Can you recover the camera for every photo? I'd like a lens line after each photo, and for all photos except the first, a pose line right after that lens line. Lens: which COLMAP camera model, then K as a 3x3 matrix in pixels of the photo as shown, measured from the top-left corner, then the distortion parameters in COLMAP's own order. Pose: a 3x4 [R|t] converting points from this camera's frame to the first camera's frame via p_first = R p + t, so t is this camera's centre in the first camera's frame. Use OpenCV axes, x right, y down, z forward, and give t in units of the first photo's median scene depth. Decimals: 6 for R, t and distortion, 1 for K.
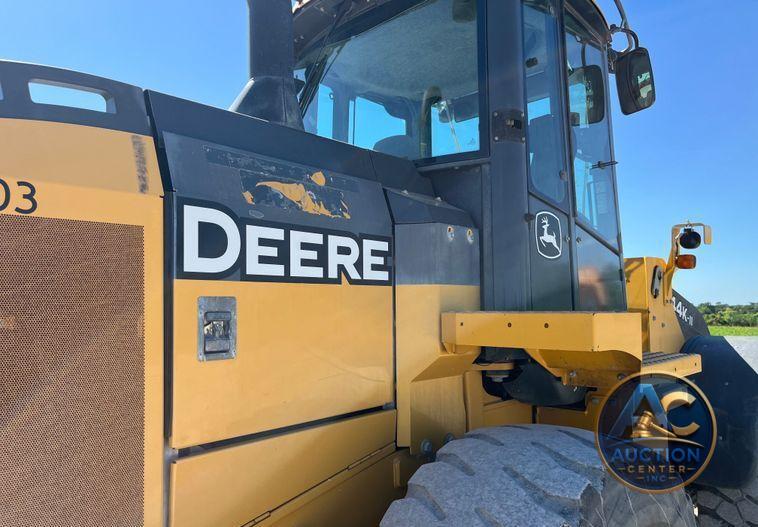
lens RADIAL K [[574.7, 0, 379.2], [0, 574.7, 282.1], [0, 0, 1]] dist [0.040853, -0.085355]
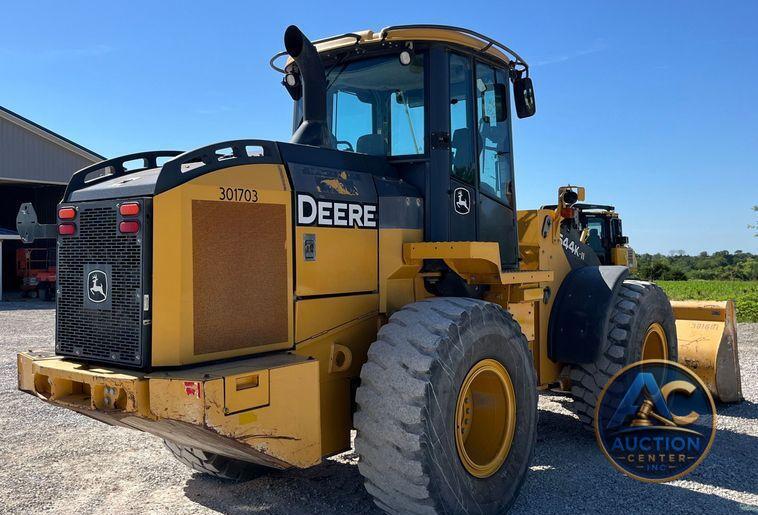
lens RADIAL K [[760.1, 0, 379.0], [0, 760.1, 257.5], [0, 0, 1]] dist [0.128498, -0.000290]
pose [[0.994638, 0.003328, 0.103365, -0.263891], [-0.008242, 0.998854, 0.047154, -0.021385], [-0.103090, -0.047753, 0.993525, -1.711659]]
